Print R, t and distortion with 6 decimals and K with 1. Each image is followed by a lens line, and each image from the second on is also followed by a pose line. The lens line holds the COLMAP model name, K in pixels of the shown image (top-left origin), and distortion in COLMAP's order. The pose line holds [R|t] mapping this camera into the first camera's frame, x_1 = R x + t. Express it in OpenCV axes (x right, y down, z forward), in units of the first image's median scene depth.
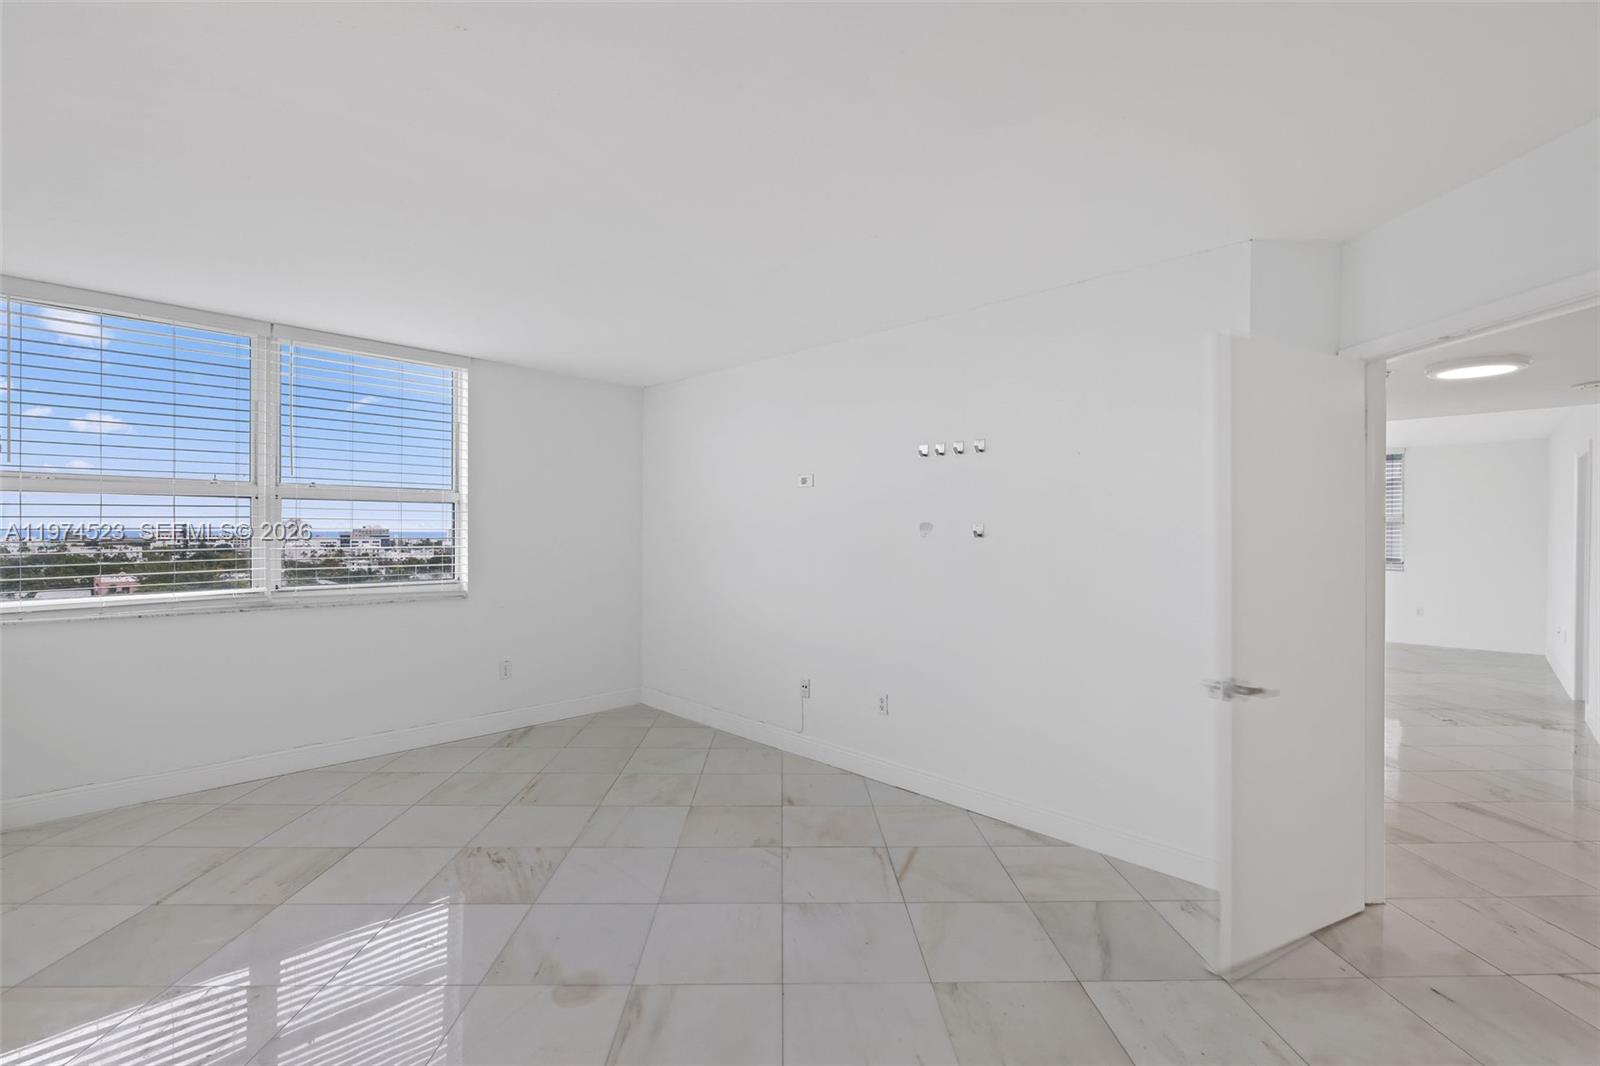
lens RADIAL K [[690.6, 0, 800.5], [0, 690.6, 538.3], [0, 0, 1]] dist [-0.000144, -0.000408]
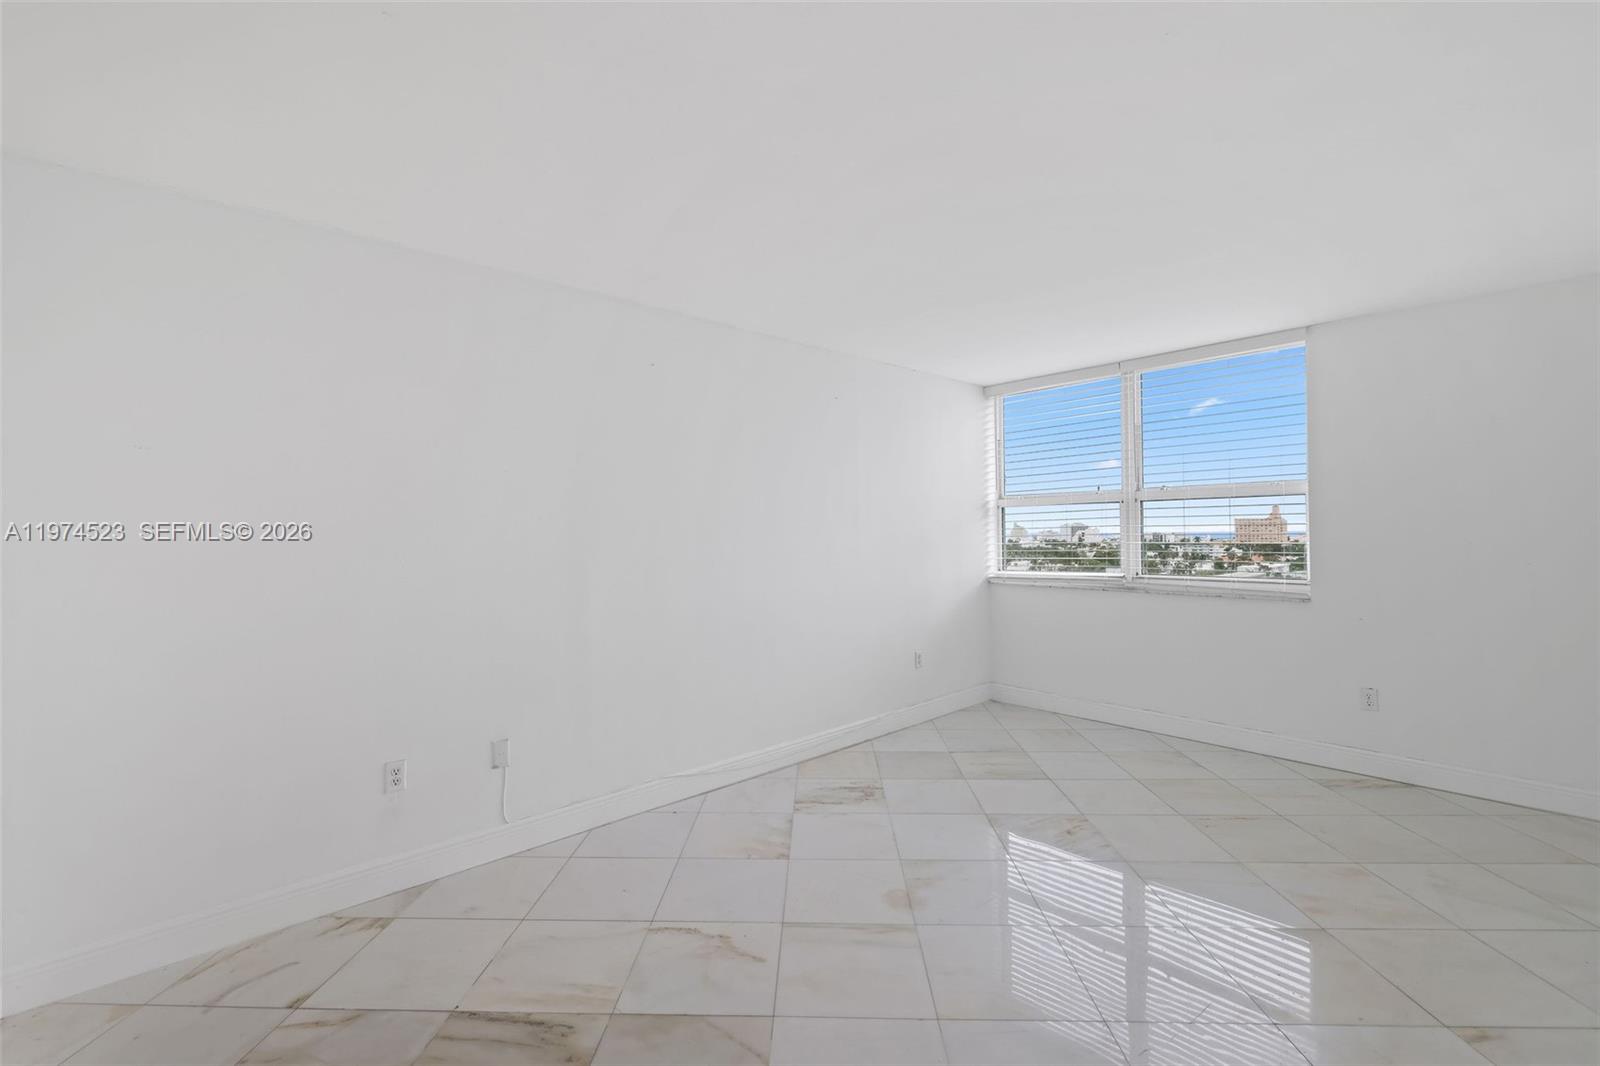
lens RADIAL K [[690.6, 0, 802.2], [0, 690.6, 530.4], [0, 0, 1]] dist [-0.000144, -0.000408]
pose [[-0.059050, -0.008580, -0.998218, 0.521084], [-0.000115, 0.999963, -0.008588, 0.004200], [0.998255, -0.000392, -0.059049, 0.505760]]
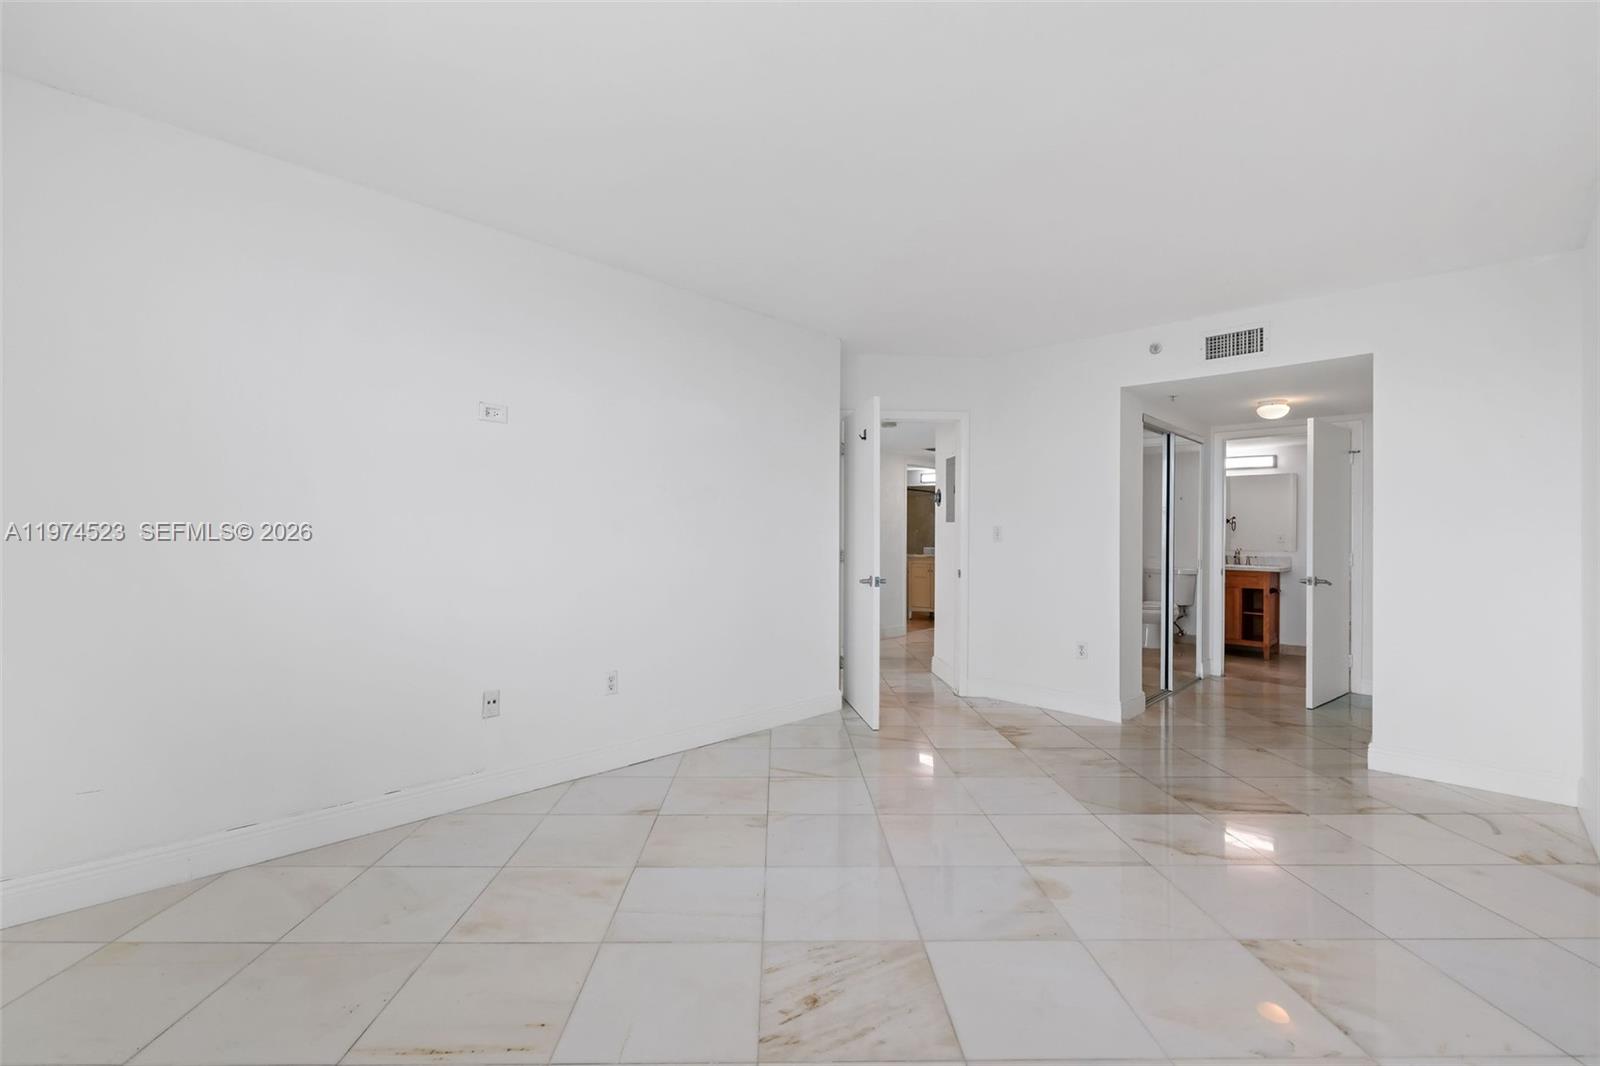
lens RADIAL K [[690.6, 0, 797.2], [0, 690.6, 536.3], [0, 0, 1]] dist [-0.000144, -0.000408]
pose [[0.007987, -0.010992, 0.999908, -0.811470], [-0.000275, 0.999940, 0.010994, 0.042479], [-0.999968, -0.000363, 0.007983, 0.789279]]
